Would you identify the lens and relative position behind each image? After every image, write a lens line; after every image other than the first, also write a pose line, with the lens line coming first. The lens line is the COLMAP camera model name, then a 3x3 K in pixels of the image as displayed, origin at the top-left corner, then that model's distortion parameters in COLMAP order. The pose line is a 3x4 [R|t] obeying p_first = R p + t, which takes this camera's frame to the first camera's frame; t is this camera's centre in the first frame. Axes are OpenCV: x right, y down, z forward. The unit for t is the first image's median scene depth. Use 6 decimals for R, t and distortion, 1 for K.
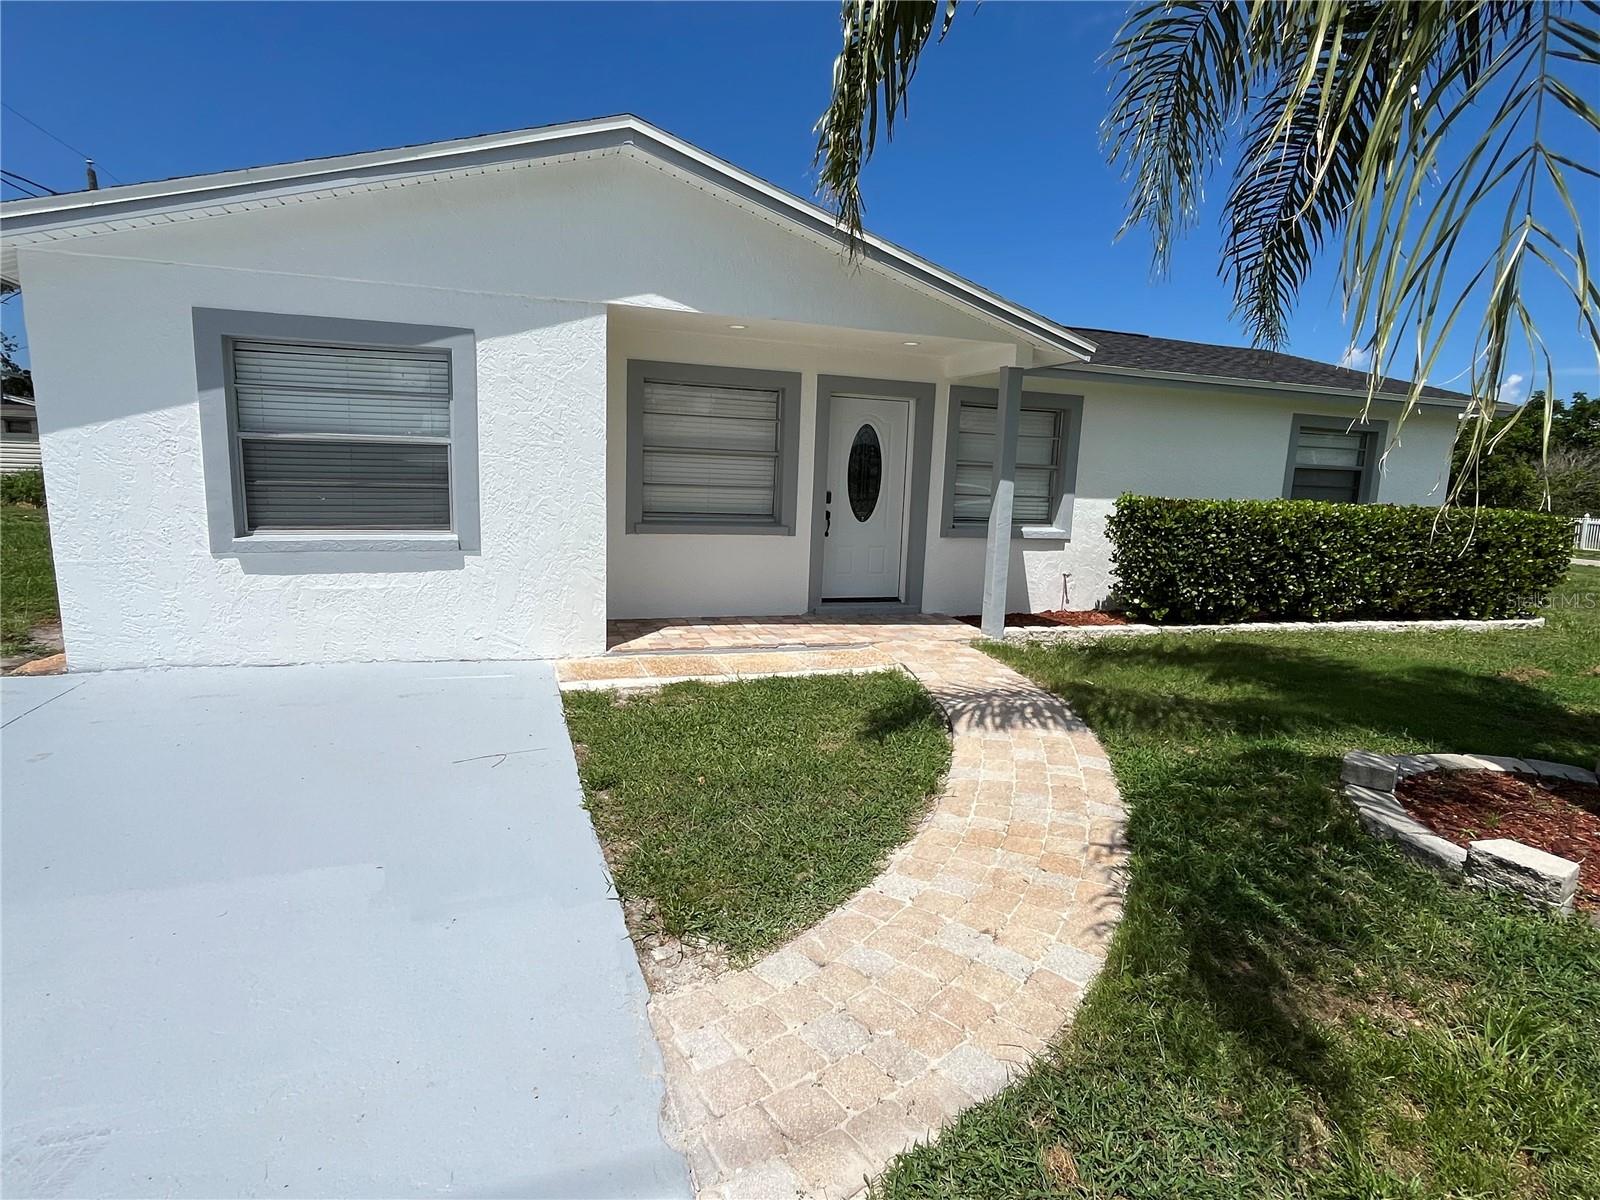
lens RADIAL K [[830.3, 0, 797.2], [0, 830.3, 603.5], [0, 0, 1]] dist [-0.004938, -0.000333]
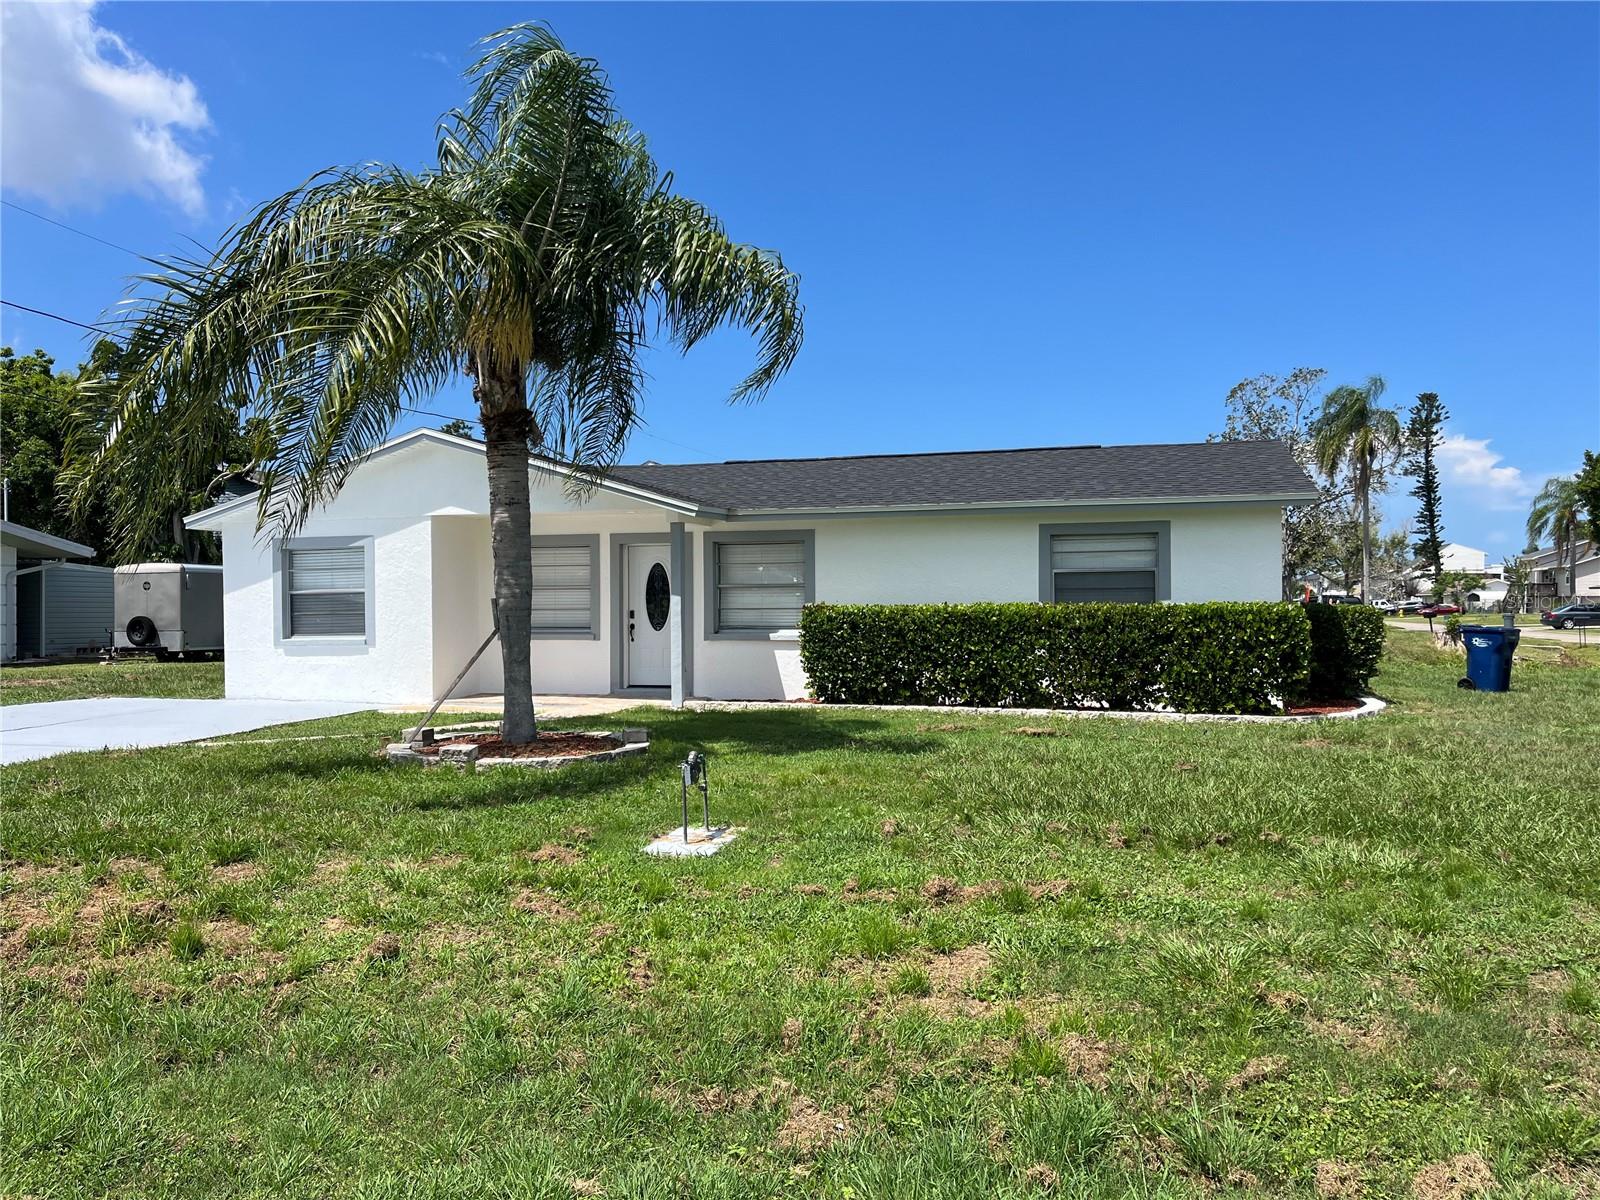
lens RADIAL K [[1220.0, 0, 800.0], [0, 1220.0, 600.0], [0, 0, 1]] dist [0.049202, -0.004087]
pose [[0.820635, -0.045680, -0.569624, 1.571823], [-0.054539, 0.985989, -0.157642, 0.175485], [0.568844, 0.160433, 0.806646, -0.580615]]
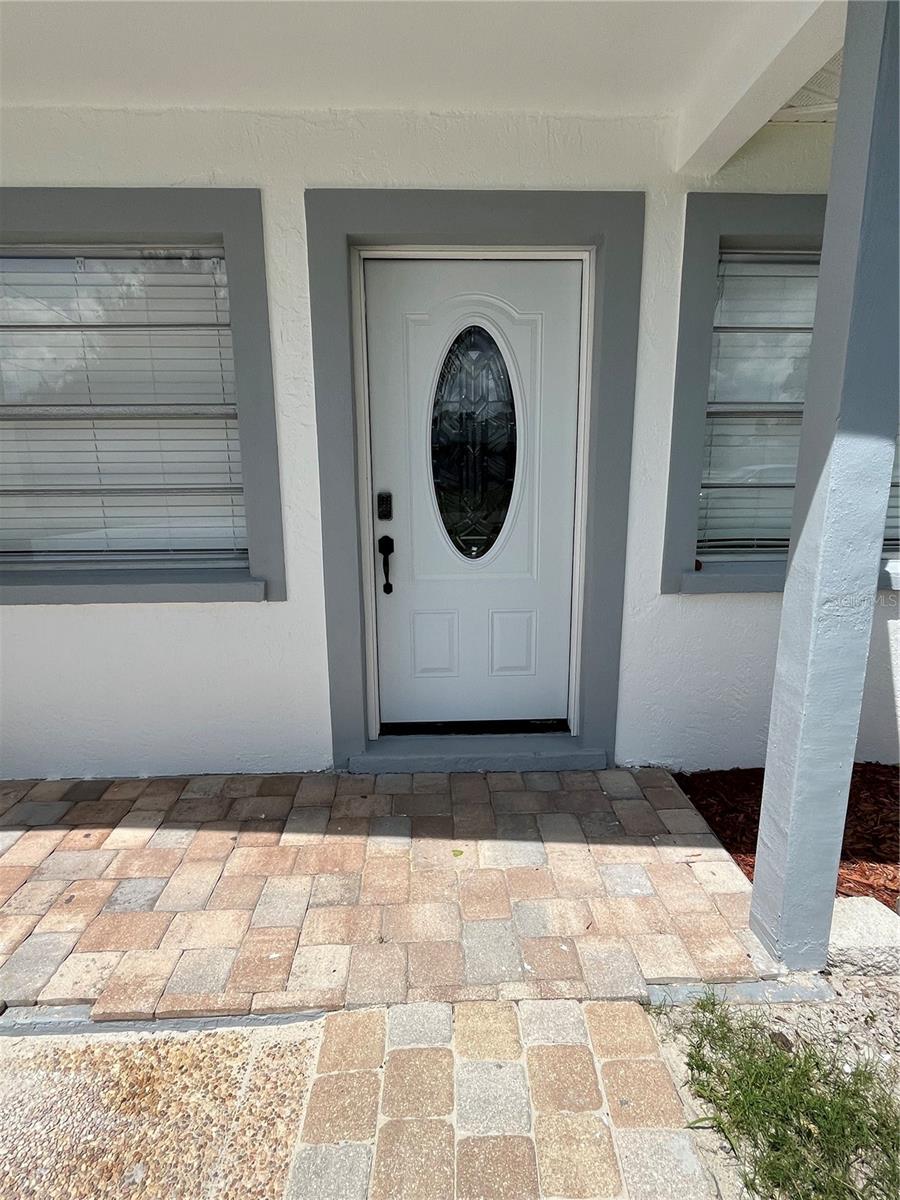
lens RADIAL K [[626.8, 0, 447.4], [0, 626.8, 593.5], [0, 0, 1]] dist [-0.004916, -0.000456]
pose [[0.958616, 0.012094, -0.284446, 0.172415], [0.002415, 0.998716, 0.050599, -0.103862], [0.284693, -0.049192, 0.957356, 0.732167]]
